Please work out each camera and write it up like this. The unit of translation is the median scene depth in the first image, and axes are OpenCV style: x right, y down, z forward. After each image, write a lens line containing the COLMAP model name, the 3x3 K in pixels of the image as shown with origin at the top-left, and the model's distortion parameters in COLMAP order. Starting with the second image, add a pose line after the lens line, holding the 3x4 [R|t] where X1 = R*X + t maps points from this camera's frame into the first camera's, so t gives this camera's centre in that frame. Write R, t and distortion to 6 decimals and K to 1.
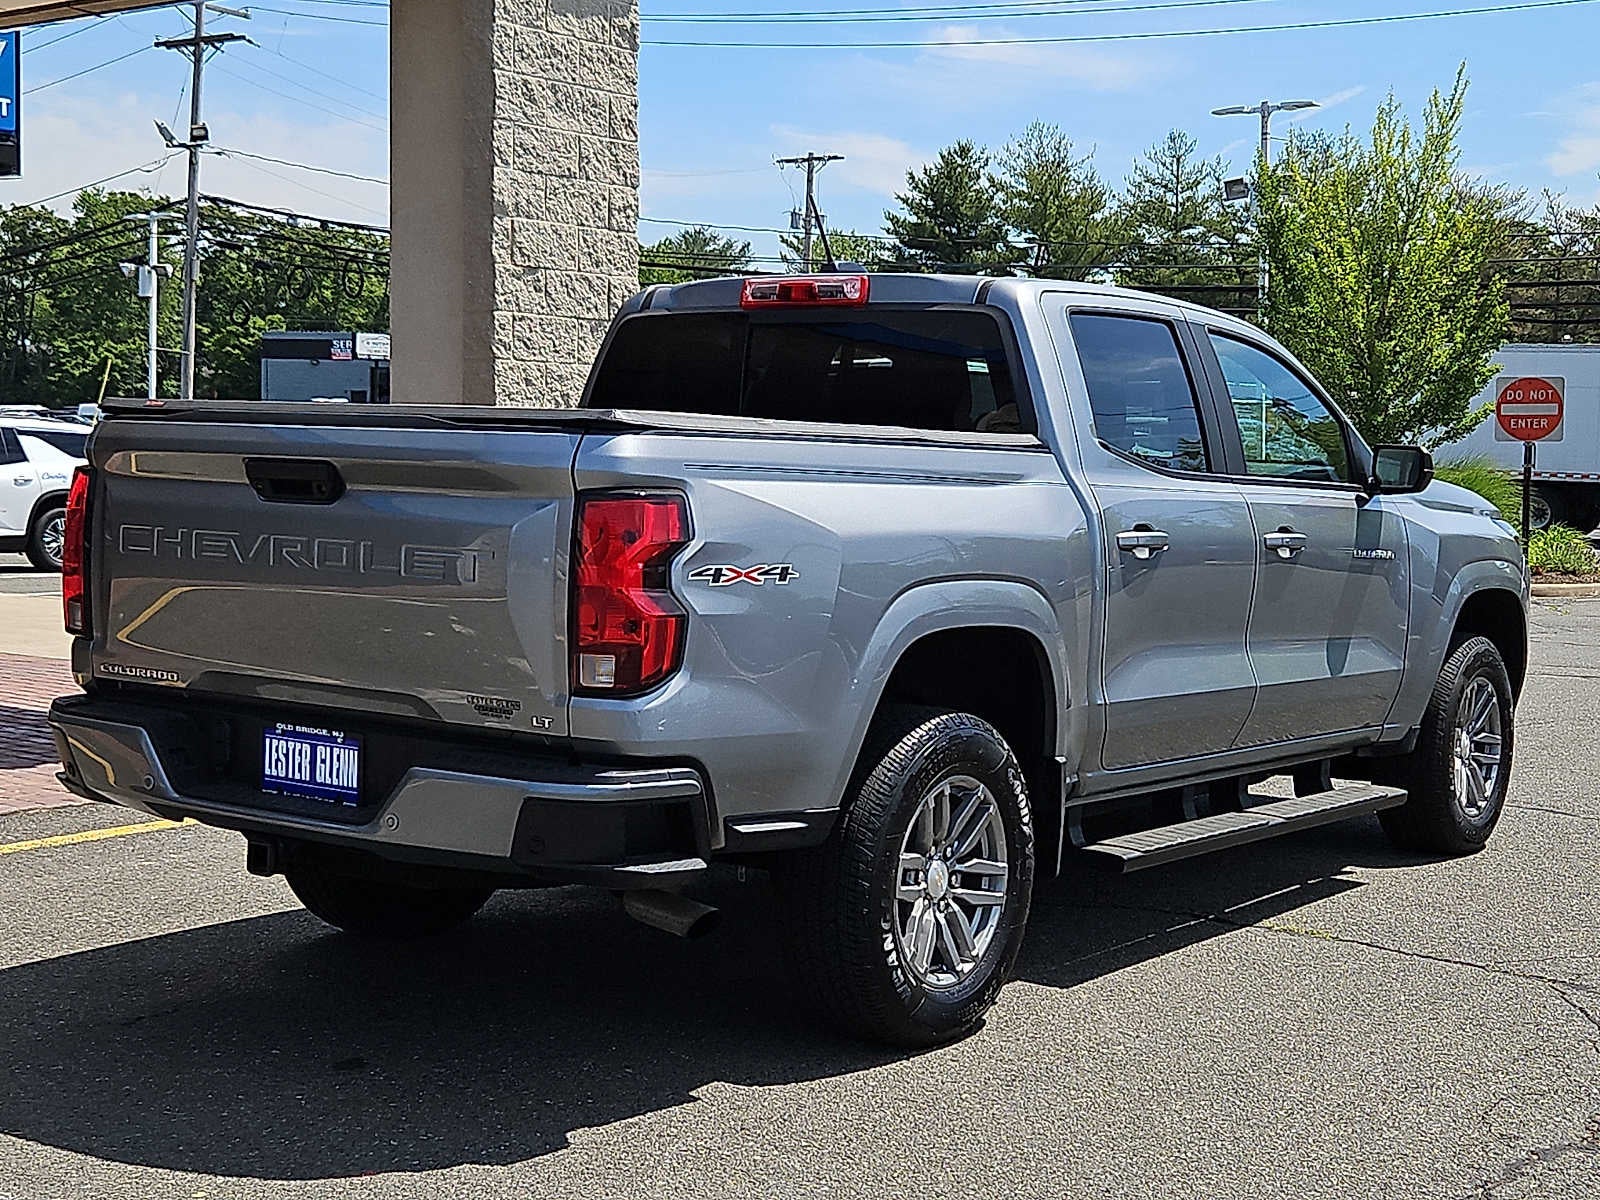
lens RADIAL K [[2348.7, 0, 800.0], [0, 2348.7, 600.0], [0, 0, 1]] dist [0.075769, -0.132306]
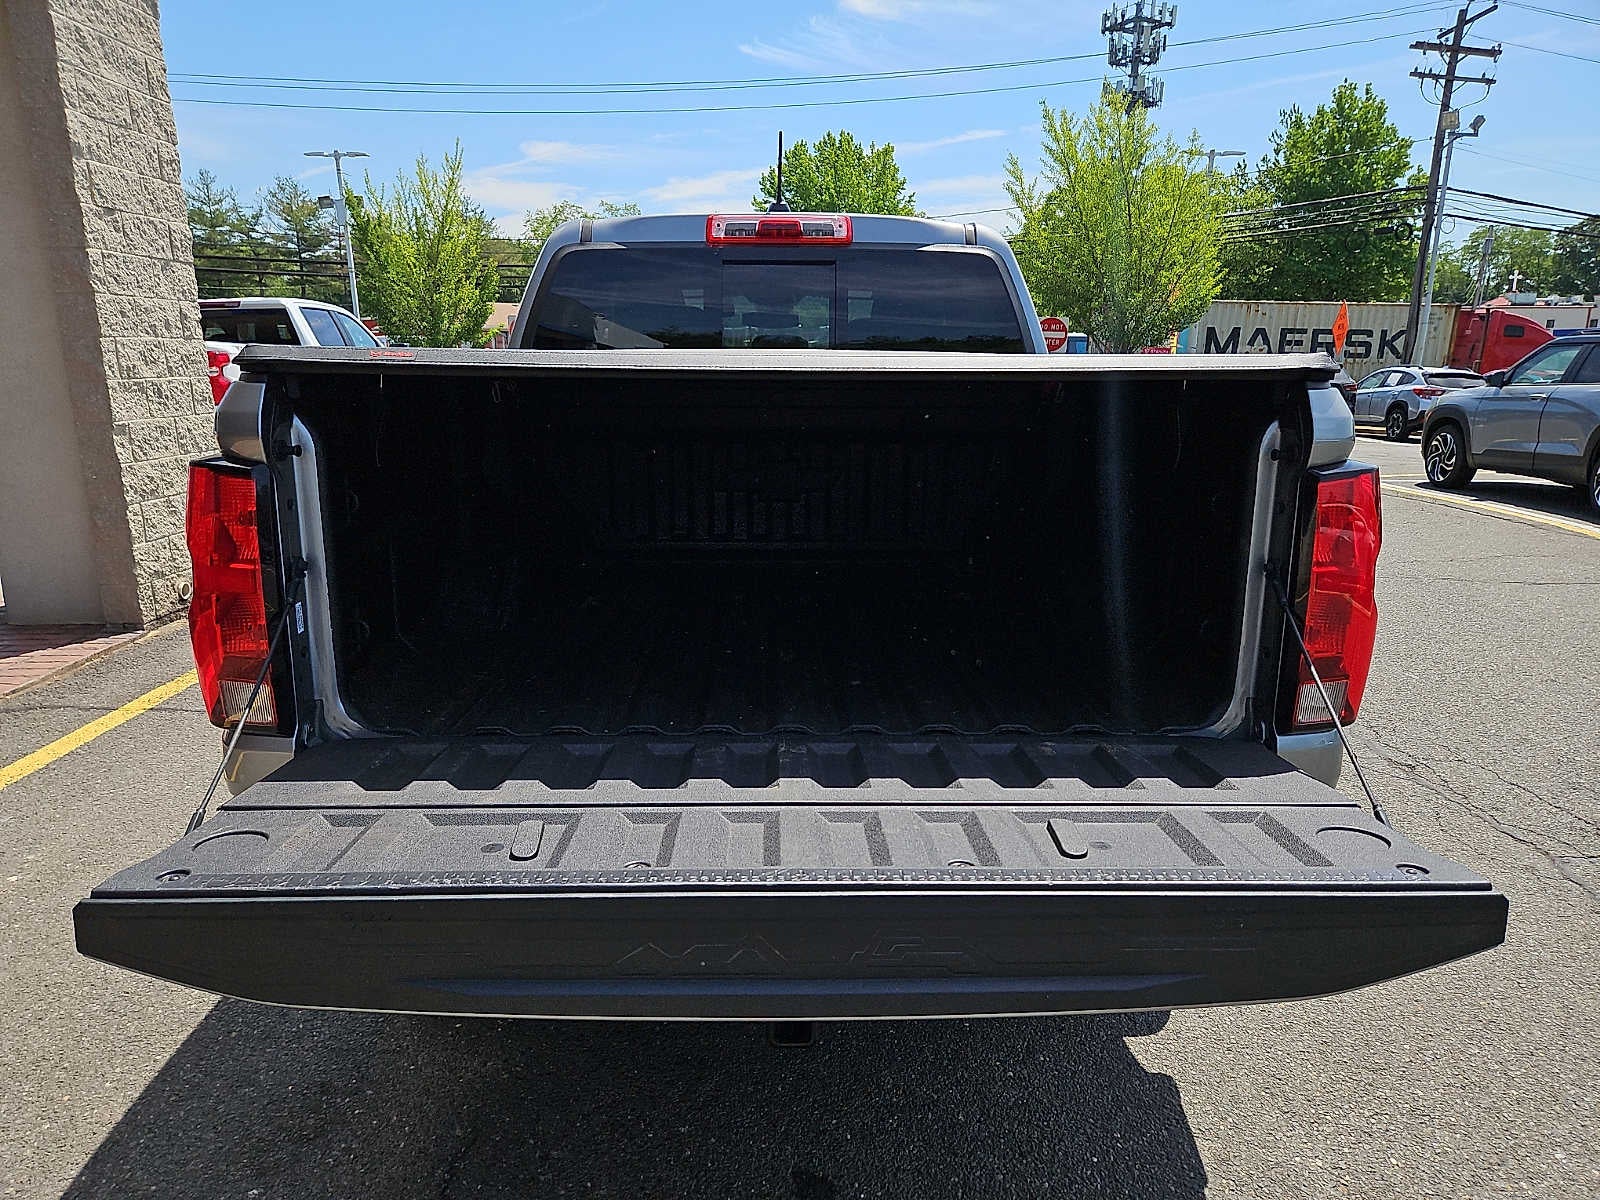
lens RADIAL K [[1072.5, 0, 791.8], [0, 1072.5, 610.2], [0, 0, 1]] dist [0.068834, -0.051553]
pose [[0.795749, -0.159321, 0.584295, -0.193925], [0.057125, 0.980221, 0.189480, -0.034661], [-0.602927, -0.117401, 0.789111, 0.375153]]
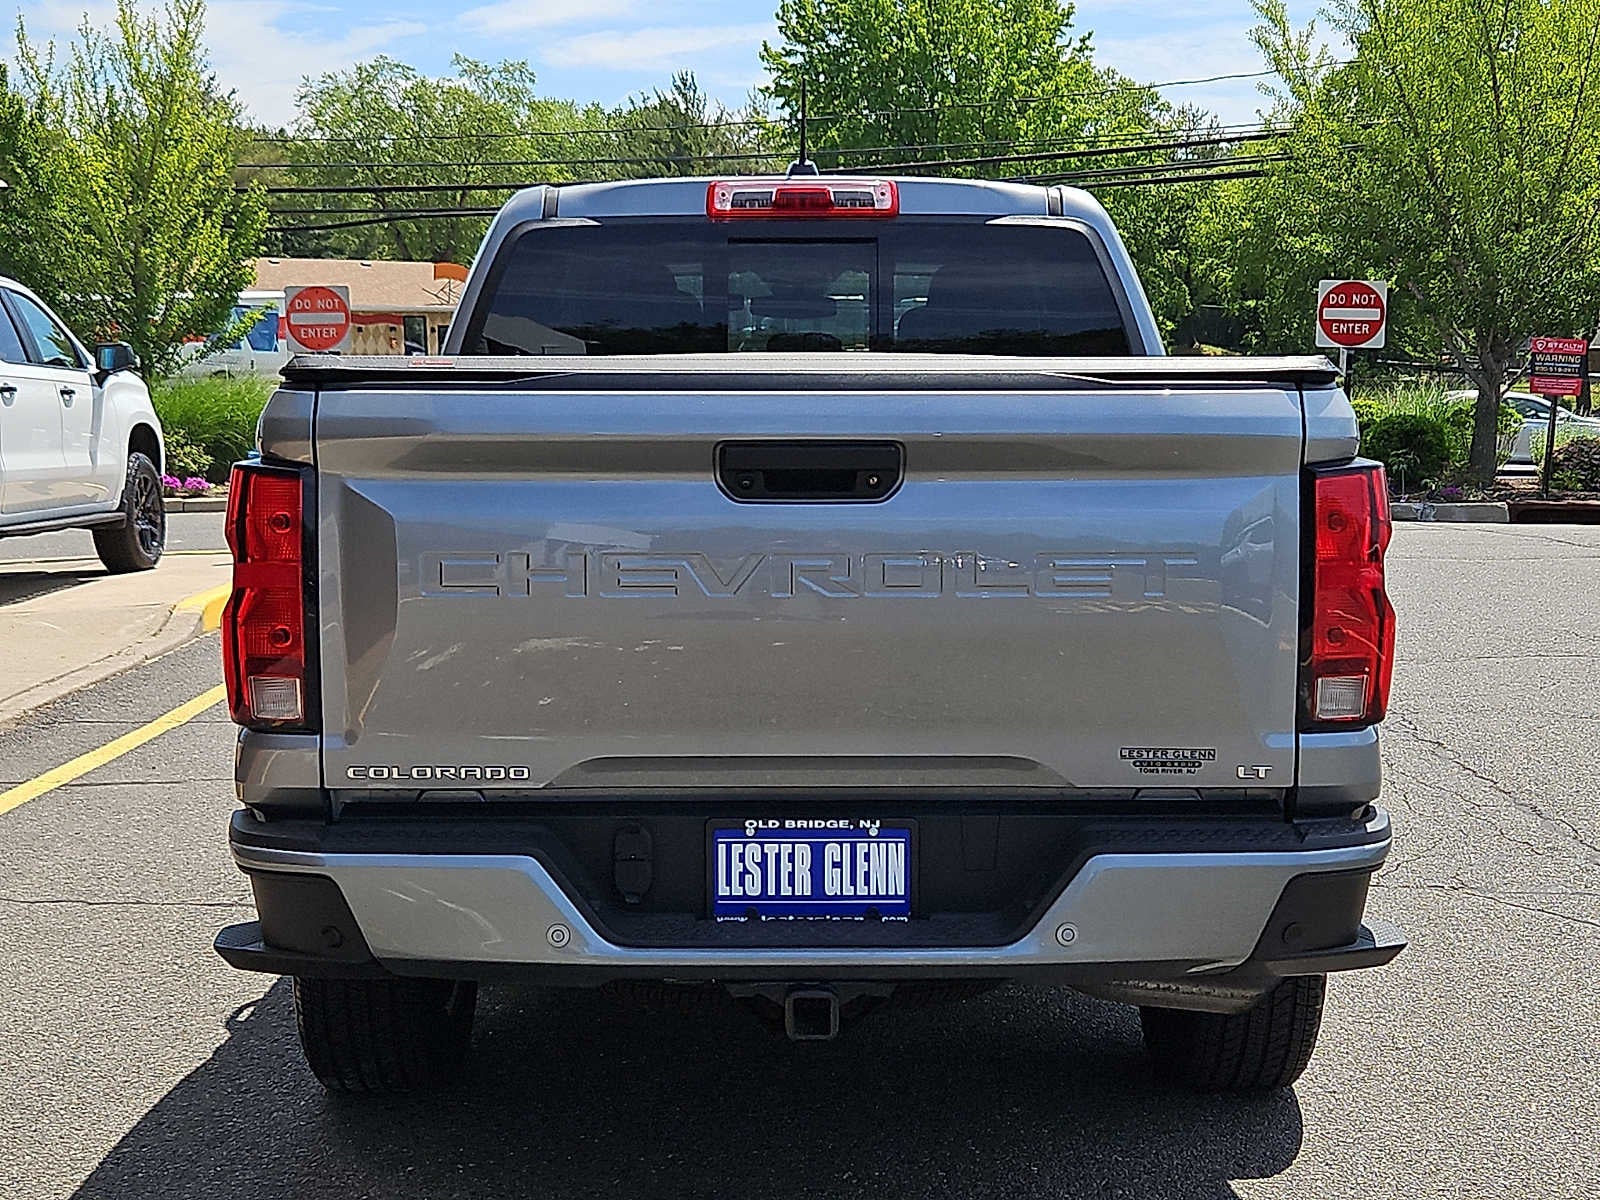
lens RADIAL K [[2348.7, 0, 800.0], [0, 2348.7, 600.0], [0, 0, 1]] dist [0.075769, -0.132306]
pose [[0.806940, -0.086593, 0.584252, -0.306986], [0.063189, 0.996174, 0.060372, -0.026863], [-0.587244, -0.011798, 0.809324, 0.217608]]
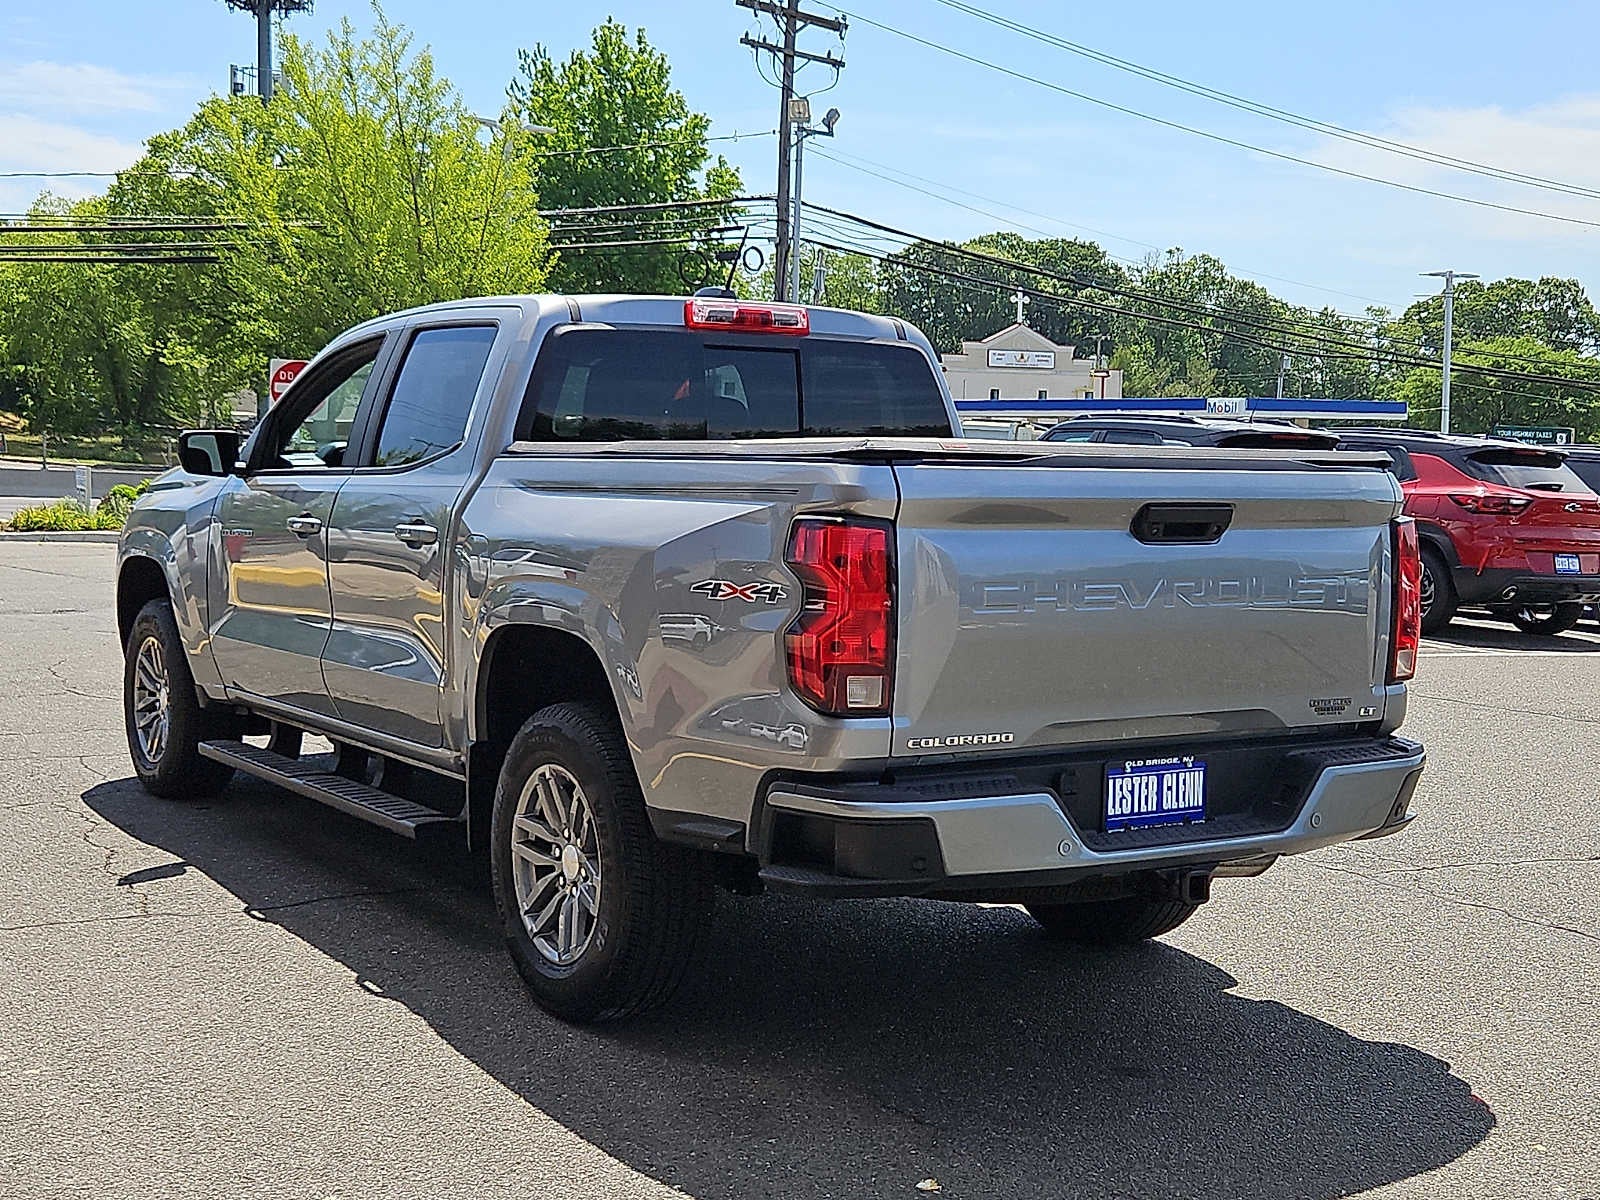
lens RADIAL K [[2032.4, 0, 743.2], [0, 2032.4, 597.1], [0, 0, 1]] dist [0.087535, -0.021053]
pose [[0.380934, -0.090541, 0.920158, -0.548668], [0.052430, 0.995708, 0.076270, -0.047470], [-0.923114, 0.019190, 0.384046, 0.410808]]
